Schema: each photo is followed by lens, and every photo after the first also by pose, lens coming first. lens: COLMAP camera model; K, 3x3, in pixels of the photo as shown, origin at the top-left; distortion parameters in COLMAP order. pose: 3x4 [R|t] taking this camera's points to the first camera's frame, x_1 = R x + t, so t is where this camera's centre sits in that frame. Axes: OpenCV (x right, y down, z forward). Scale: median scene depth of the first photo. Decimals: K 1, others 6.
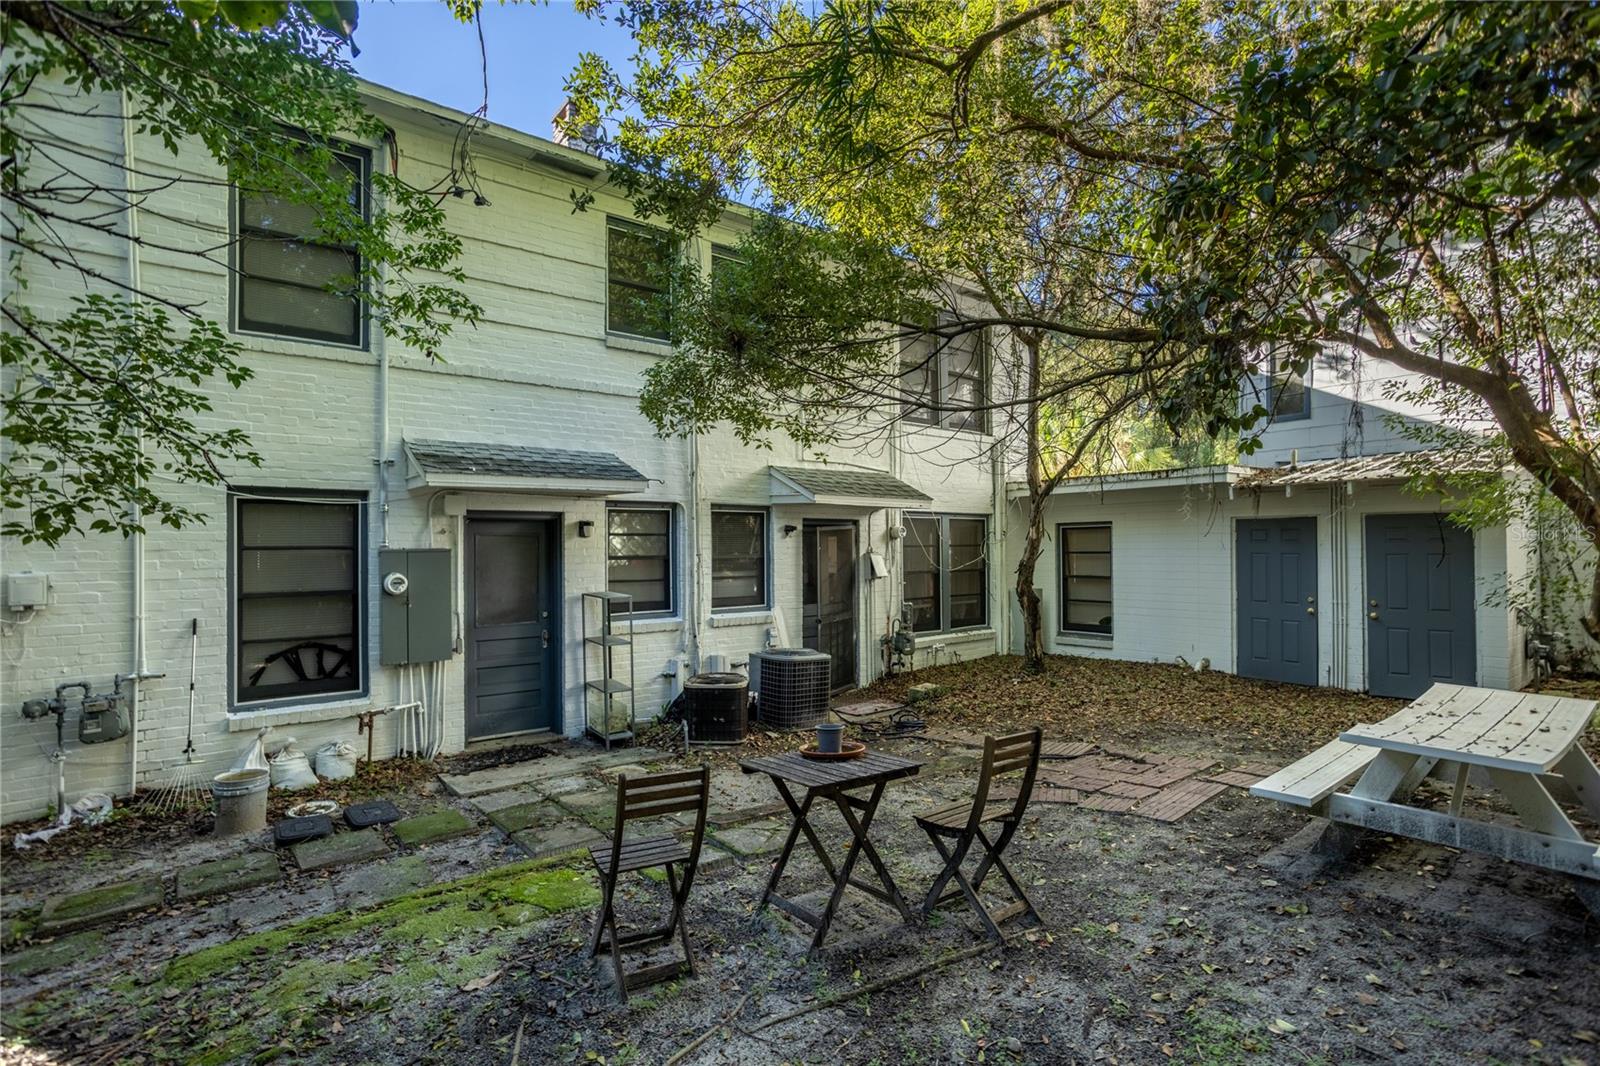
lens RADIAL K [[764.4, 0, 800.0], [0, 764.4, 550.5], [0, 0, 1]] dist [-0.036737, 0.000474]
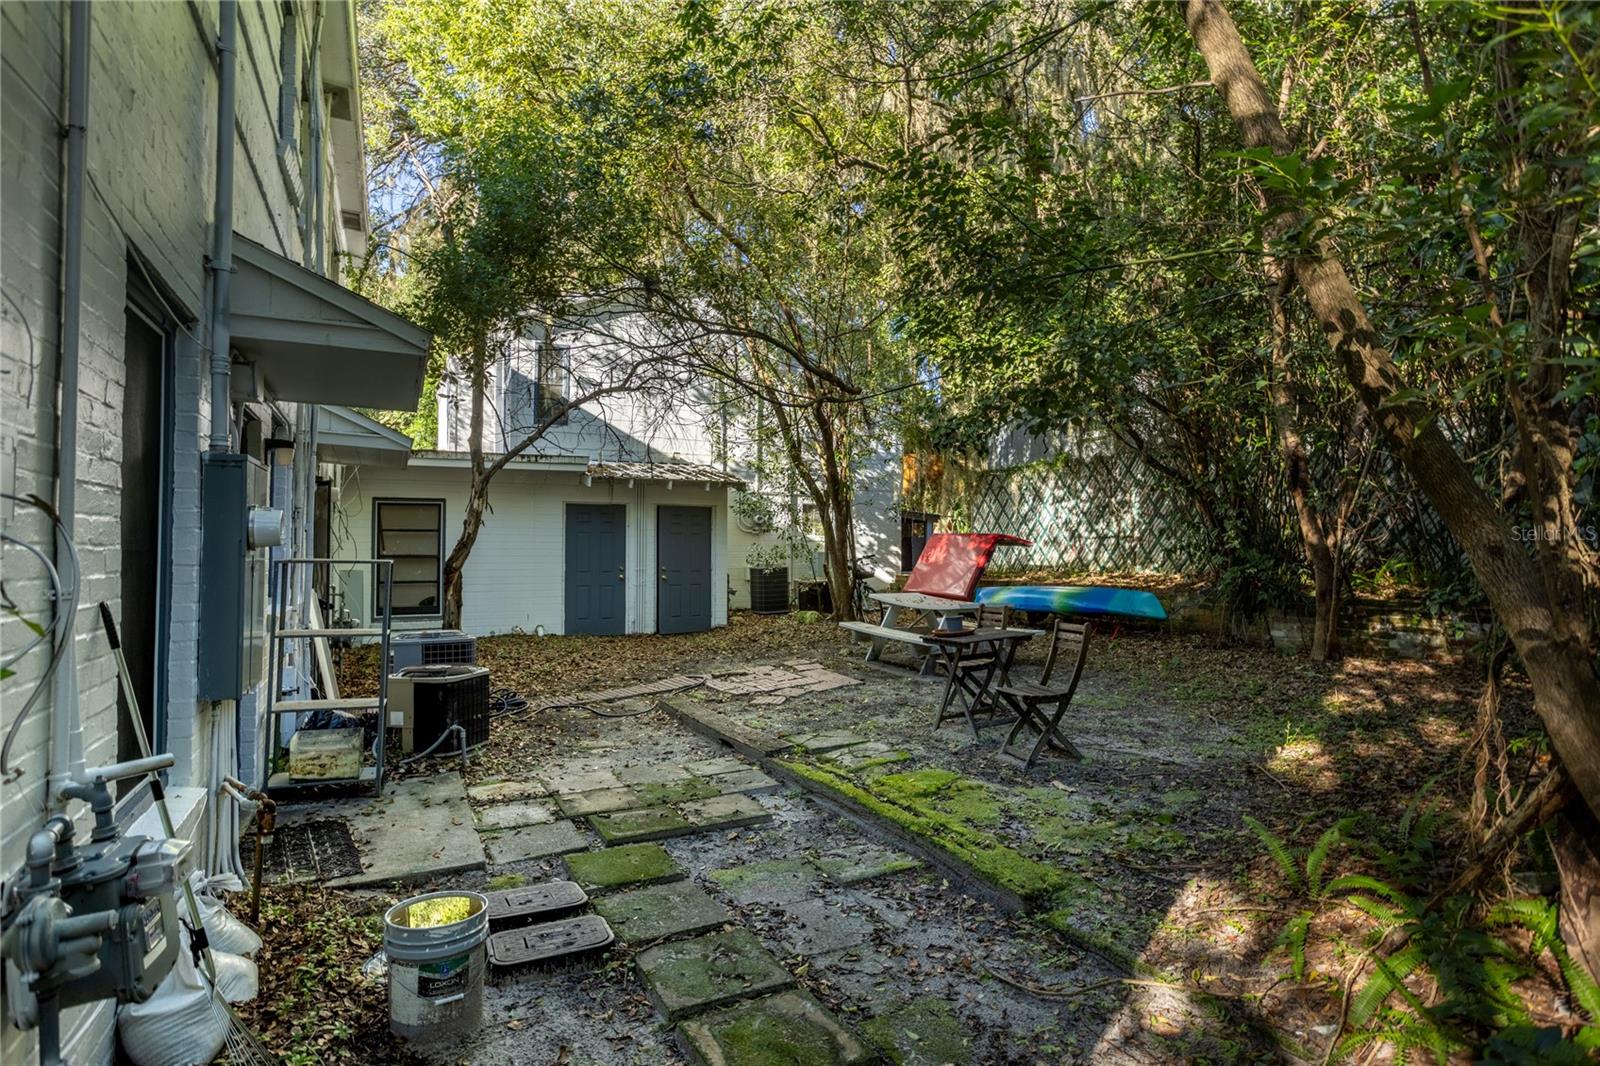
lens RADIAL K [[861.6, 0, 837.0], [0, 861.6, 529.5], [0, 0, 1]] dist [-0.001535, -0.000567]
pose [[0.206894, 0.023168, 0.978089, -0.692120], [-0.000736, 0.999723, -0.023525, 0.033050], [-0.978363, 0.004148, 0.206853, 0.337048]]
